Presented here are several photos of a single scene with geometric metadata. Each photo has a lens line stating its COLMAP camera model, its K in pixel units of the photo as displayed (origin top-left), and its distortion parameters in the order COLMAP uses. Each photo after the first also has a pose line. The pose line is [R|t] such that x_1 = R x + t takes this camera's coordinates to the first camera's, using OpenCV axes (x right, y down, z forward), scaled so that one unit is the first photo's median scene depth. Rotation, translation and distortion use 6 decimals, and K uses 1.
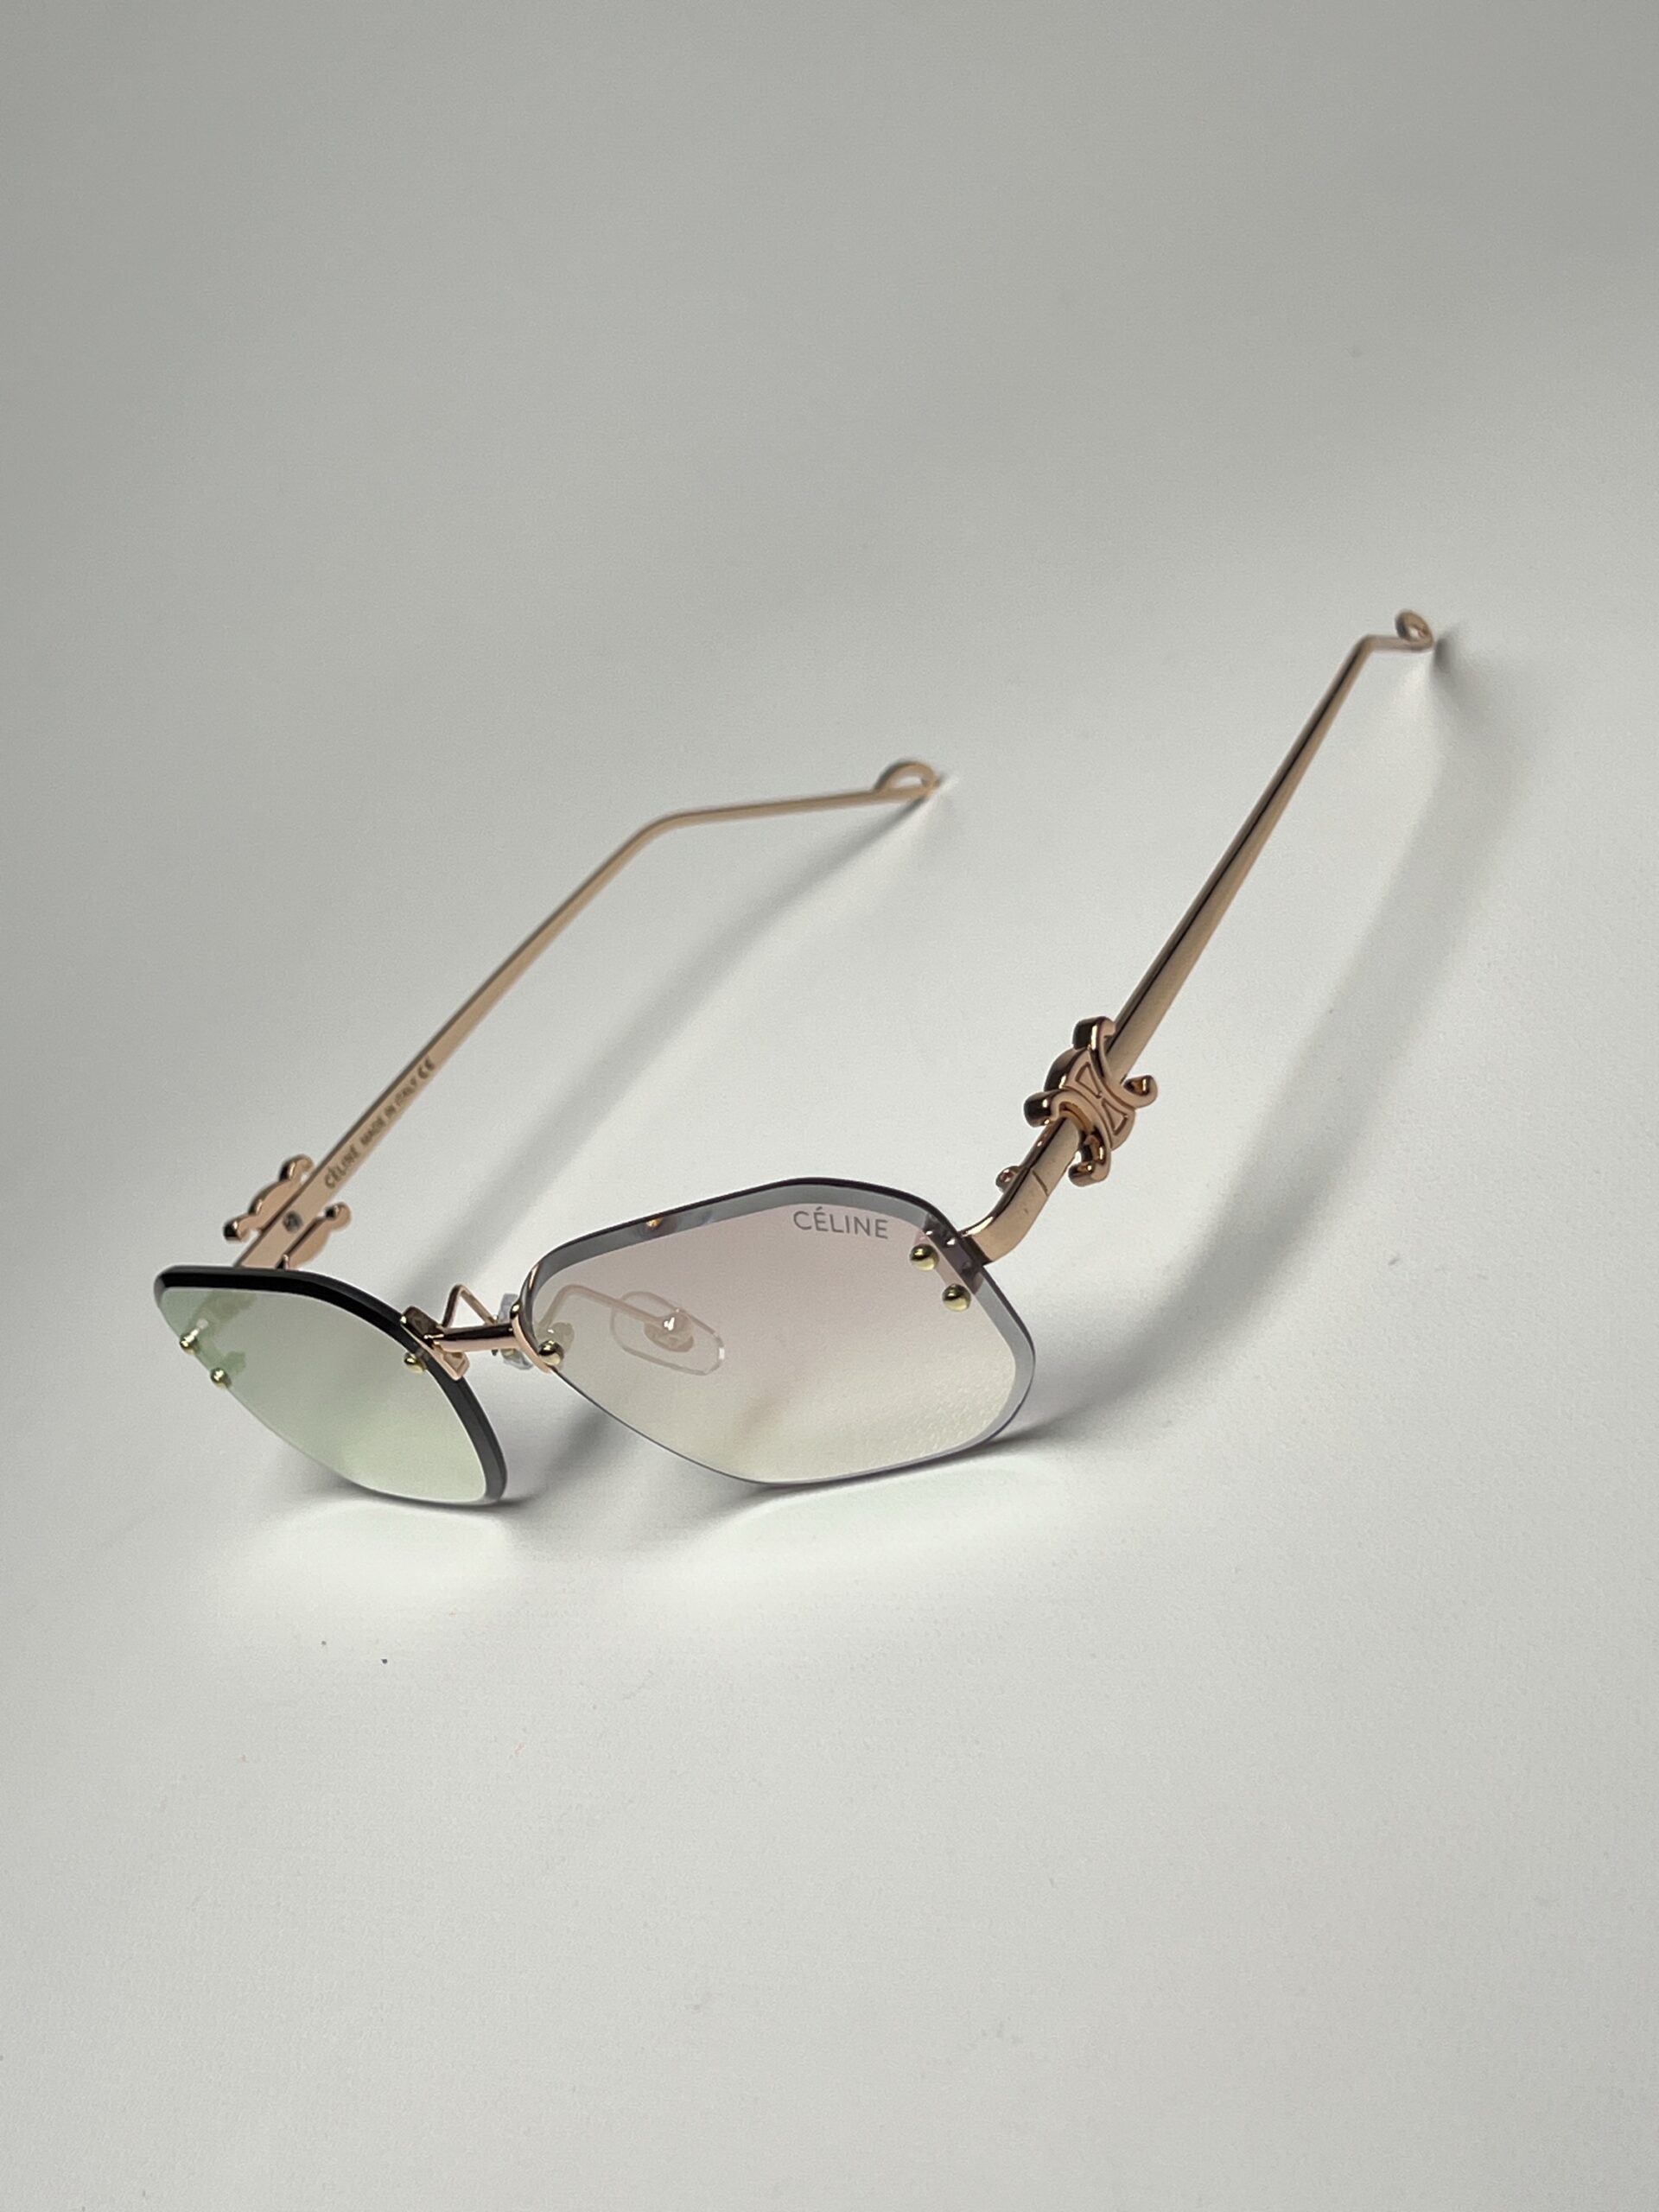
lens RADIAL K [[3356.2, 0, 829.5], [0, 3356.2, 1106.0], [0, 0, 1]] dist [0.432806, -2.901865]
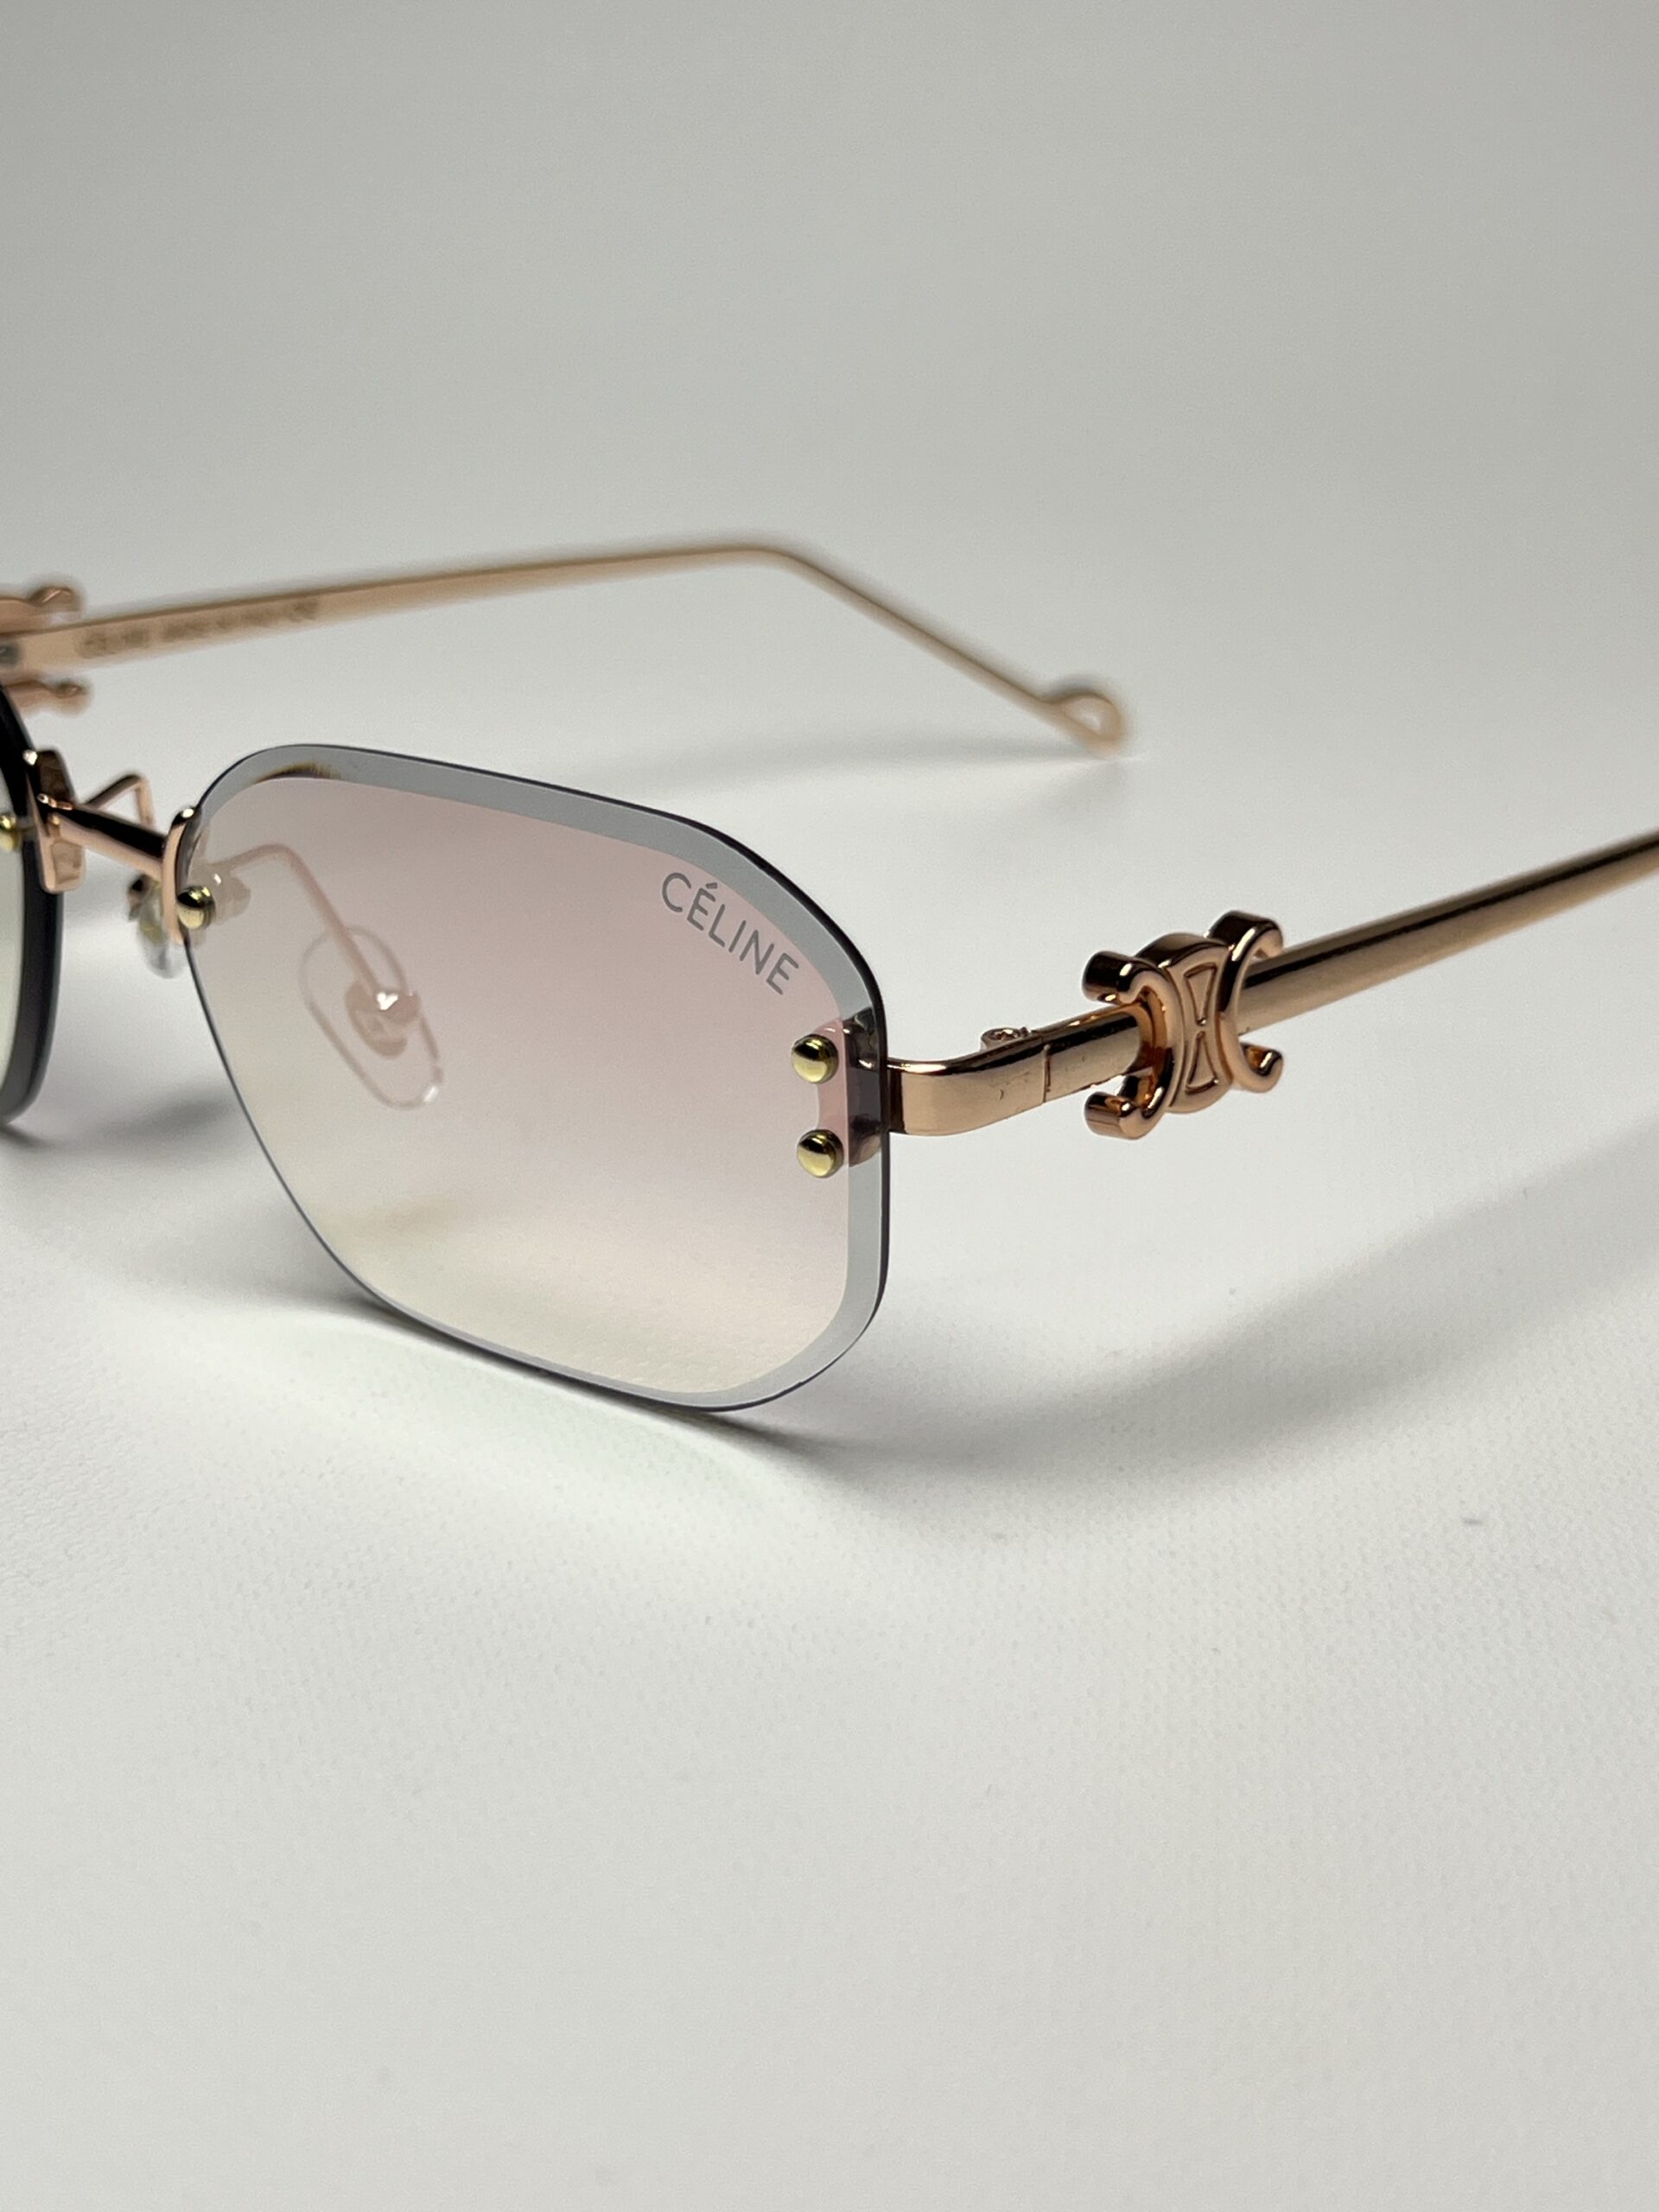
lens RADIAL K [[3356.2, 0, 829.5], [0, 3356.2, 1106.0], [0, 0, 1]] dist [0.432806, -2.901865]
pose [[0.830815, 0.556546, -0.001743, 0.034507], [-0.554256, 0.827105, -0.093266, 0.100808], [-0.050465, 0.078453, 0.995640, 0.406264]]
